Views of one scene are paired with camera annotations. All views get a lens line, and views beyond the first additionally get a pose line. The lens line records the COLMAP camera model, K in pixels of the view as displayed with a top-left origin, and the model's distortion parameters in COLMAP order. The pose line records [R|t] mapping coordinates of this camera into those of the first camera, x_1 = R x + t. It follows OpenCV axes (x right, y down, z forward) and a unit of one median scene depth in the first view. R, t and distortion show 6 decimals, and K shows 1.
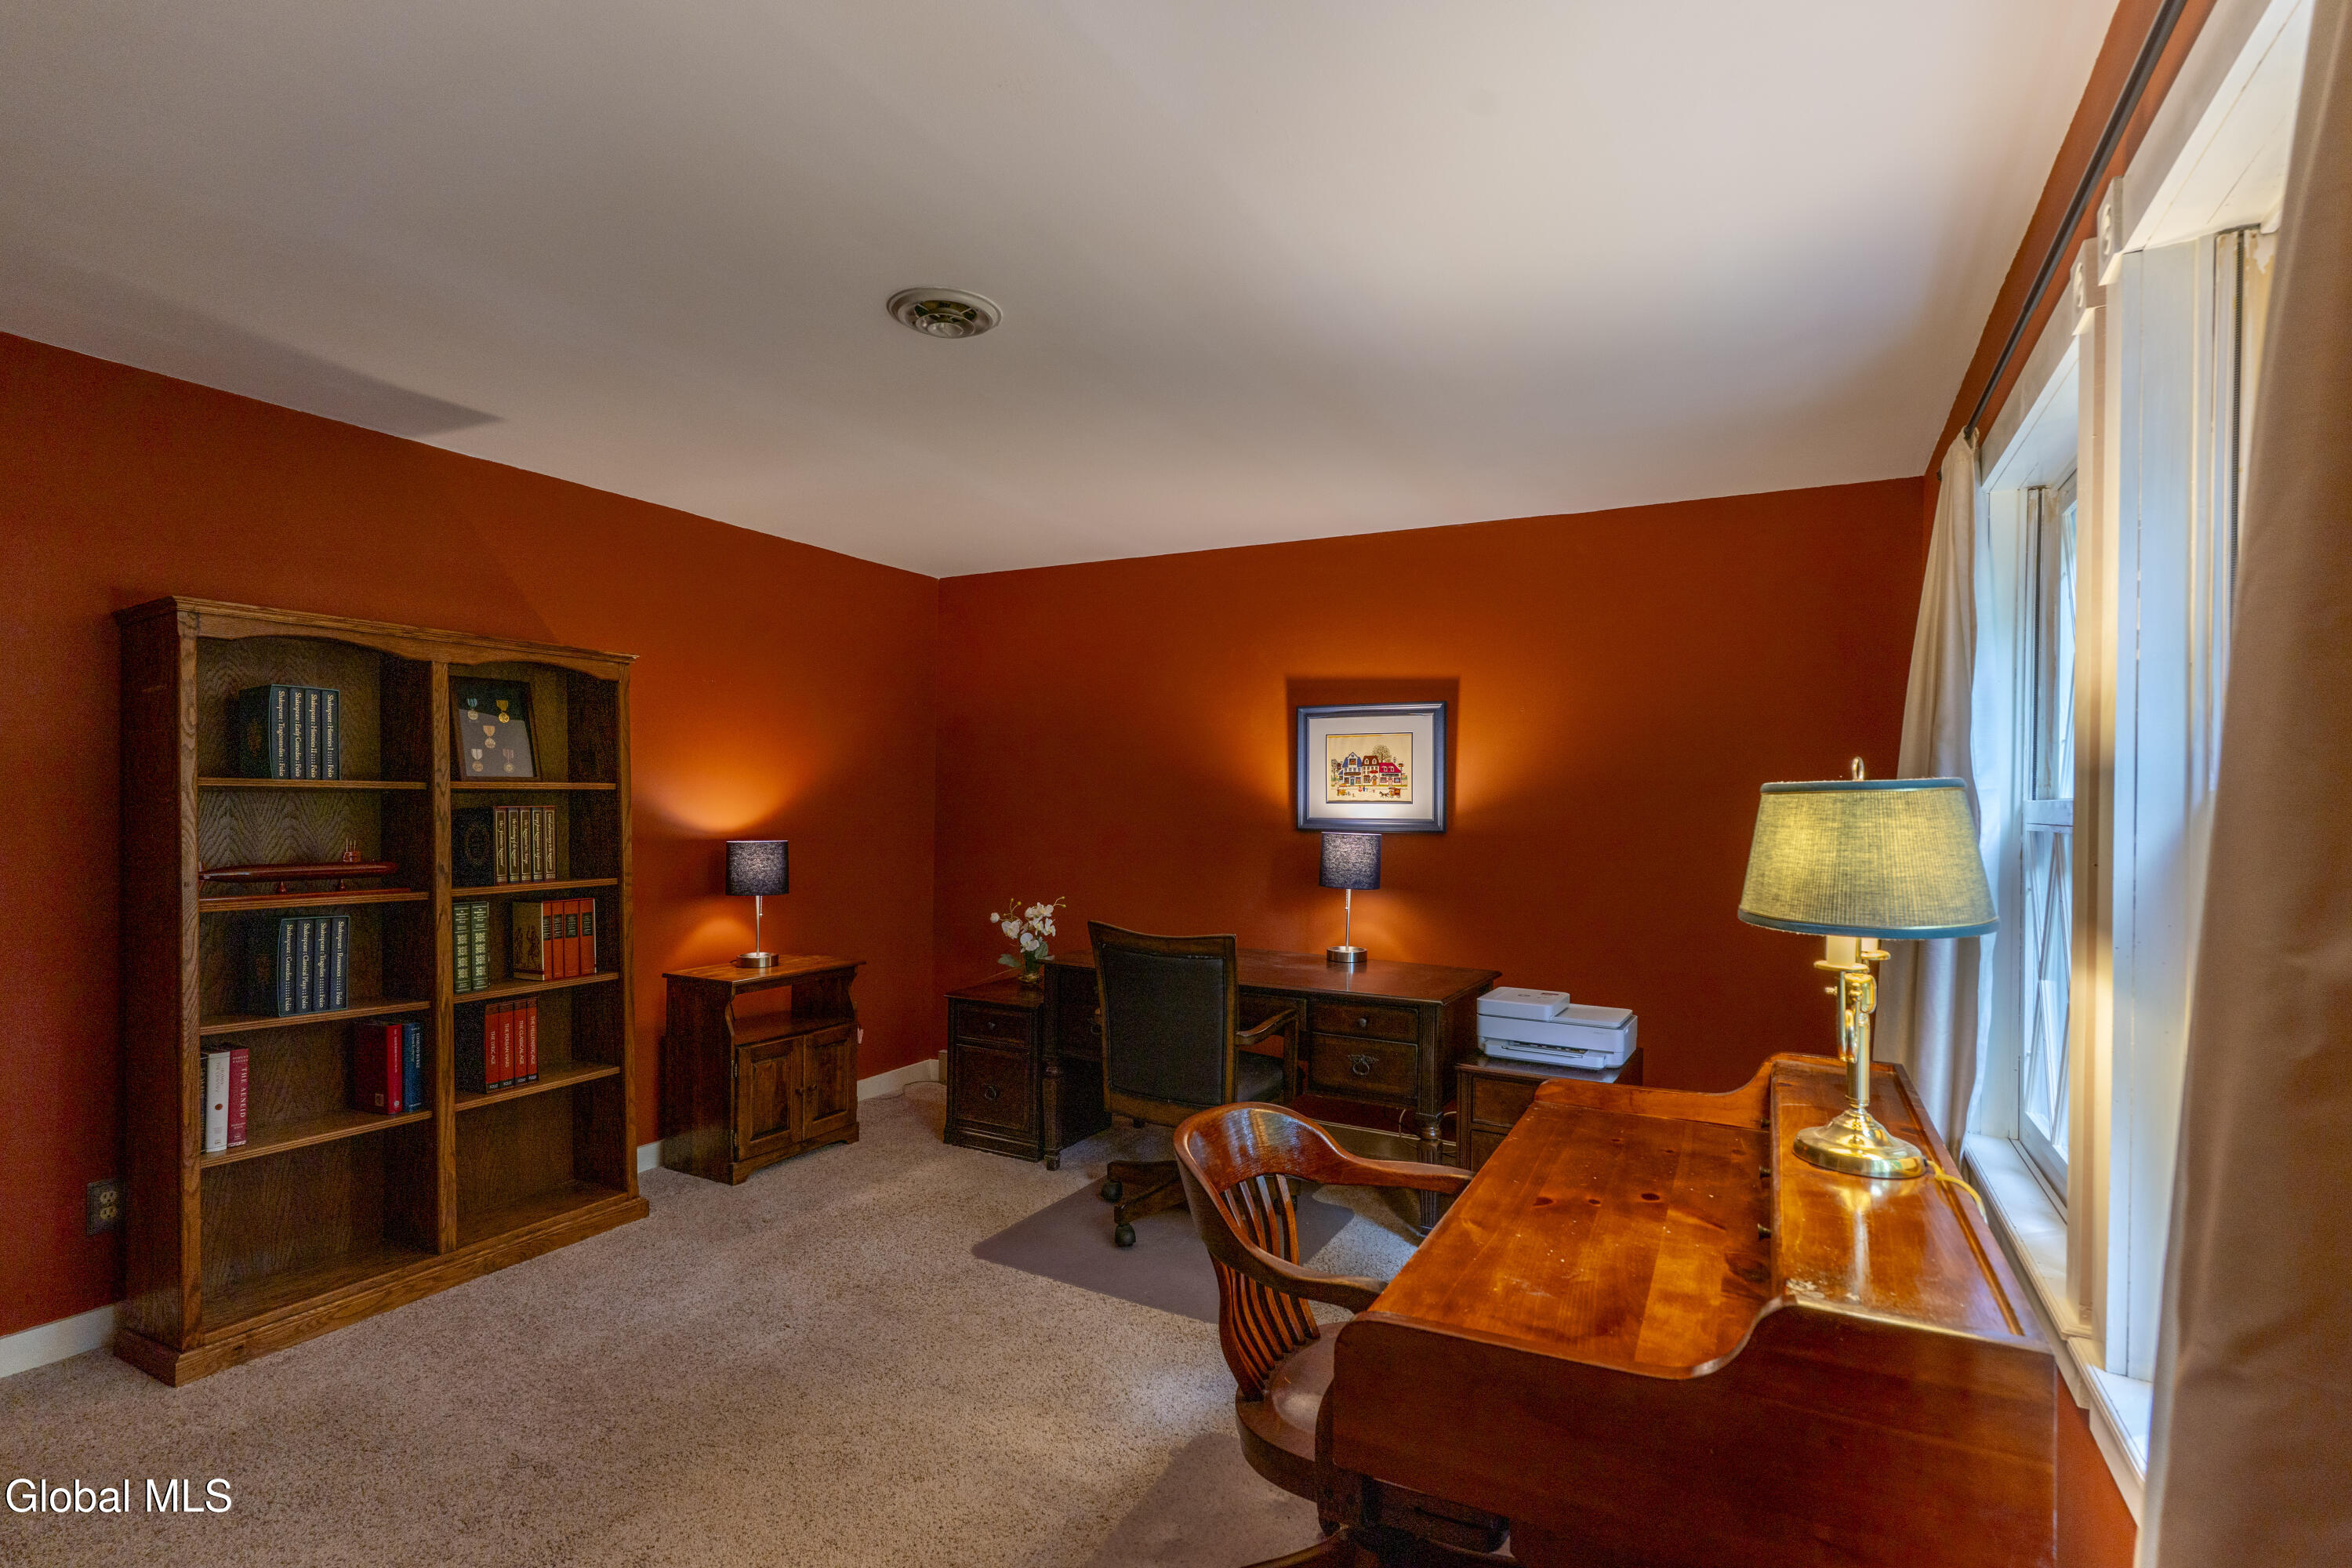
lens RADIAL K [[1125.4, 0, 1174.1], [0, 1125.4, 810.2], [0, 0, 1]] dist [0.000823, 0.000034]
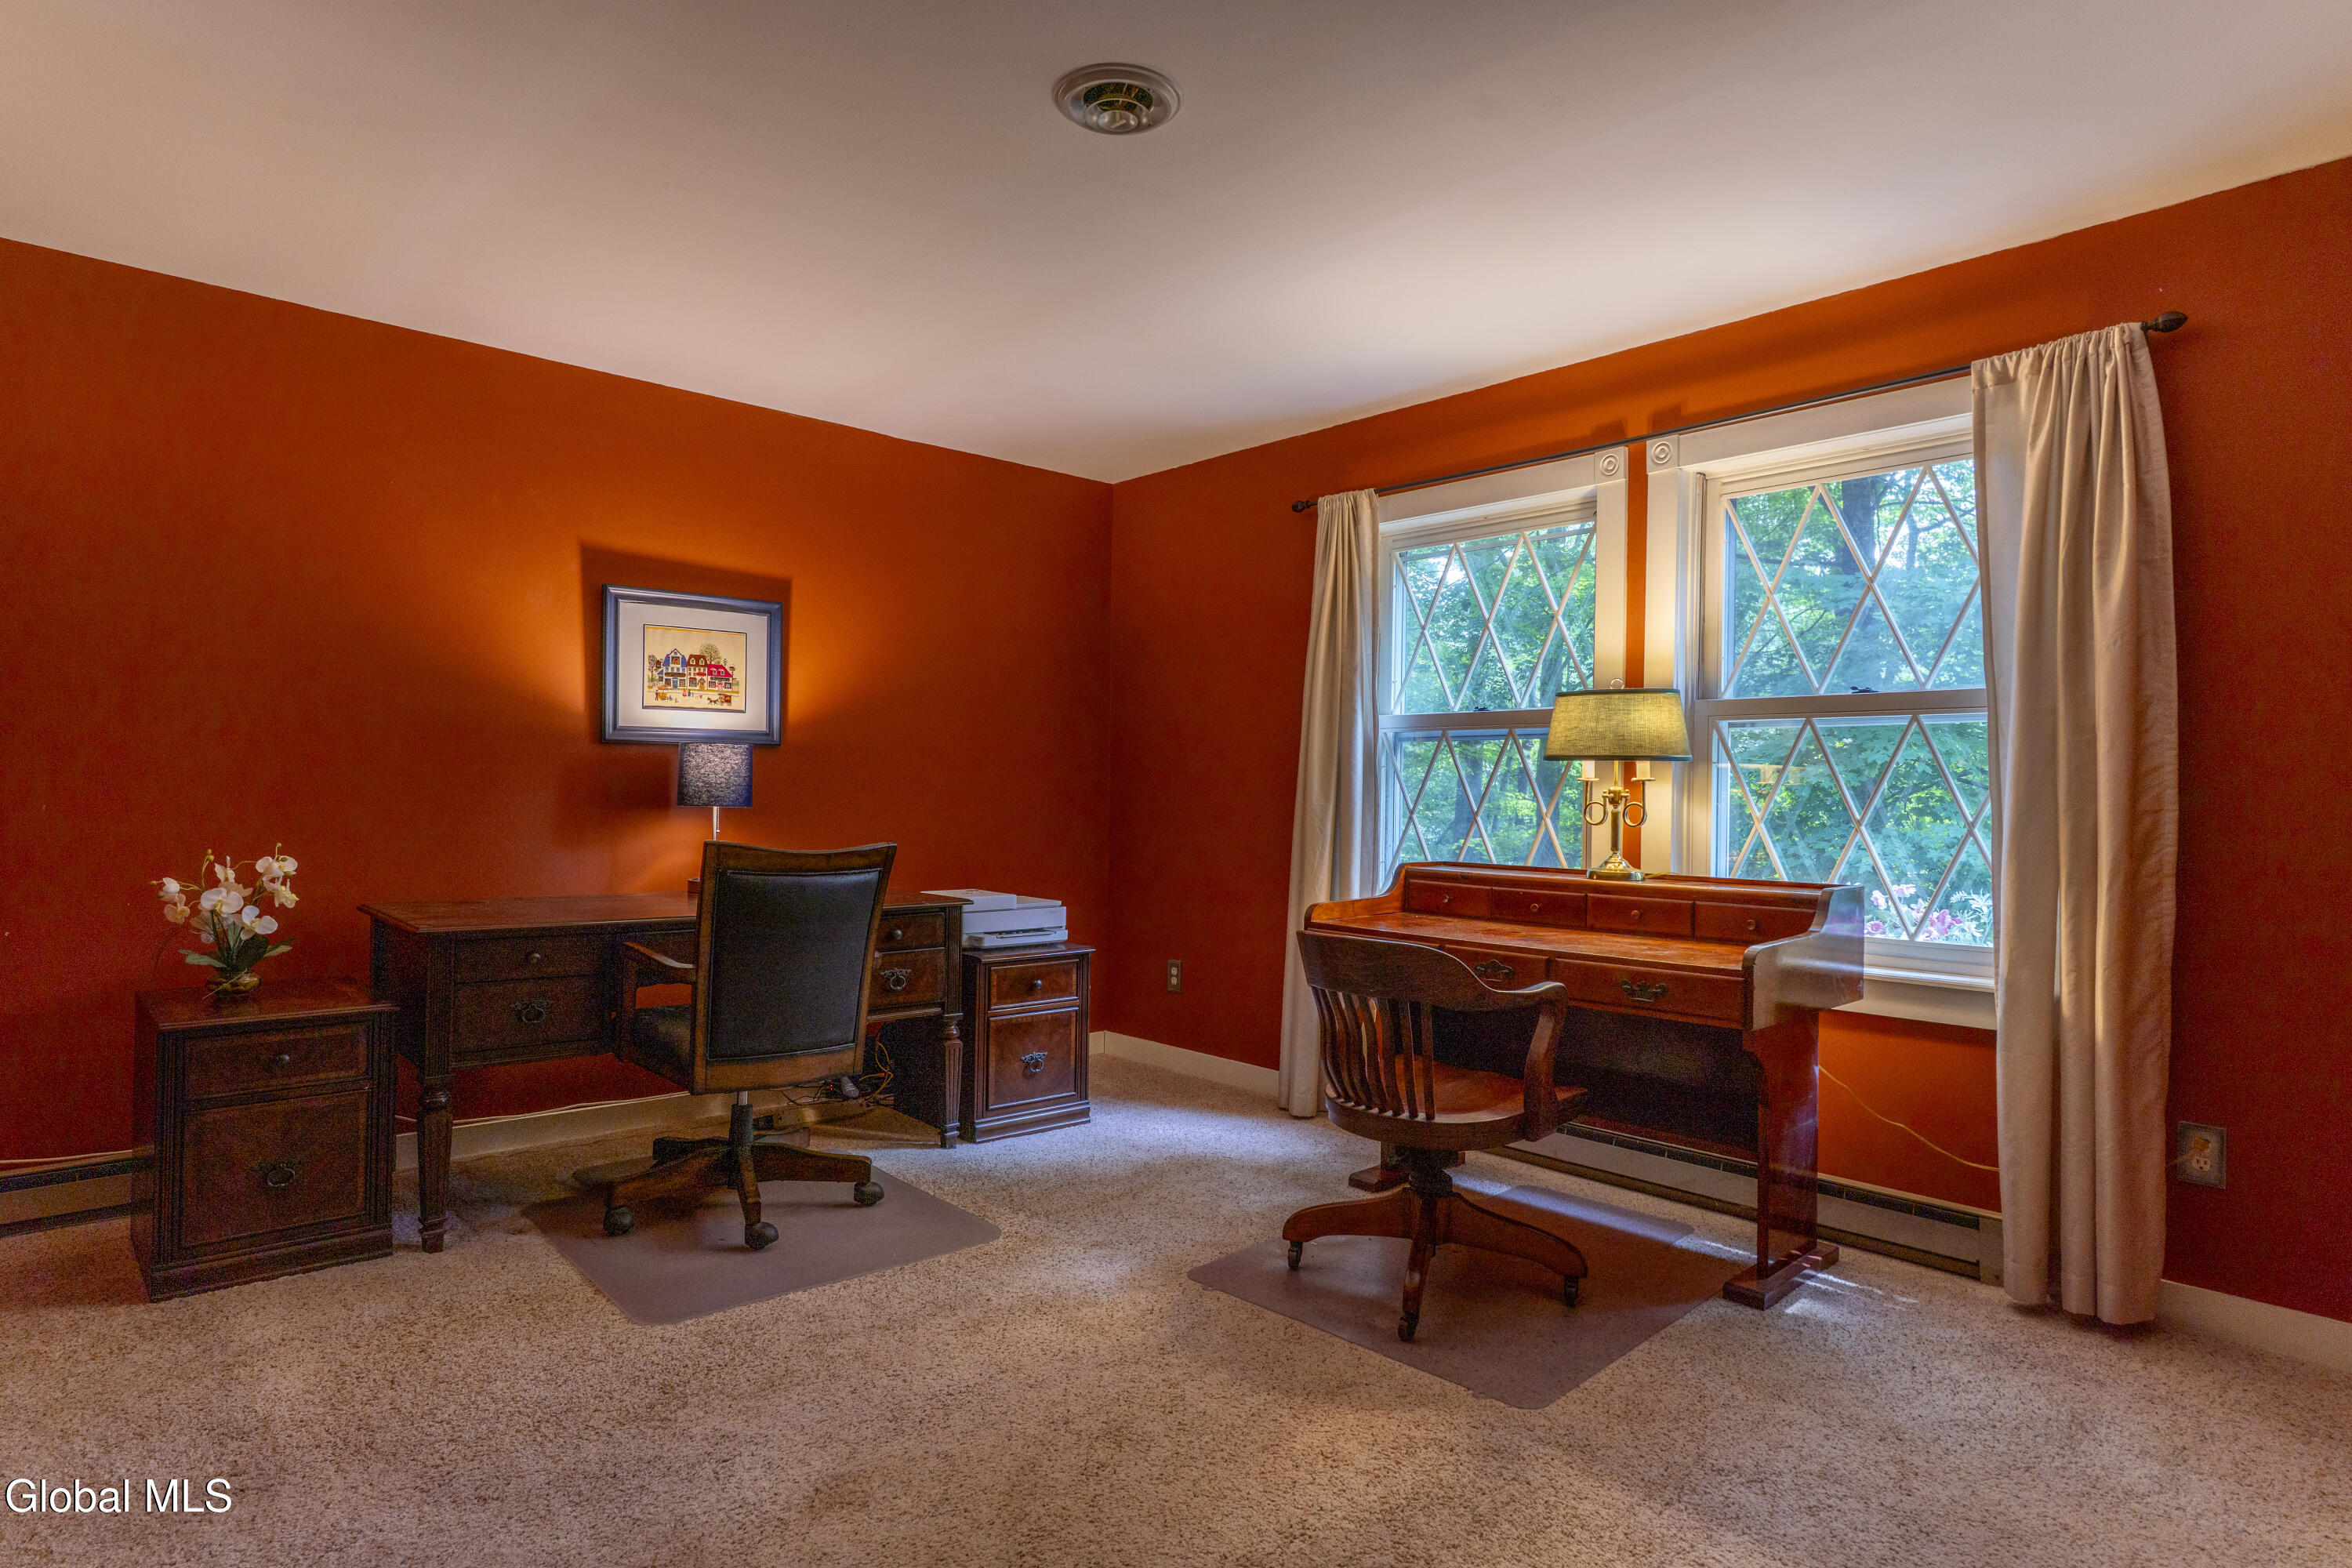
lens RADIAL K [[1283.6, 0, 1176.0], [0, 1283.6, 784.0], [0, 0, 1]] dist [-0.001062, -0.000513]
pose [[0.327883, -0.007617, 0.944687, -0.630317], [0.001478, 0.999970, 0.007550, 0.042929], [-0.944717, -0.001079, 0.327885, 0.339799]]
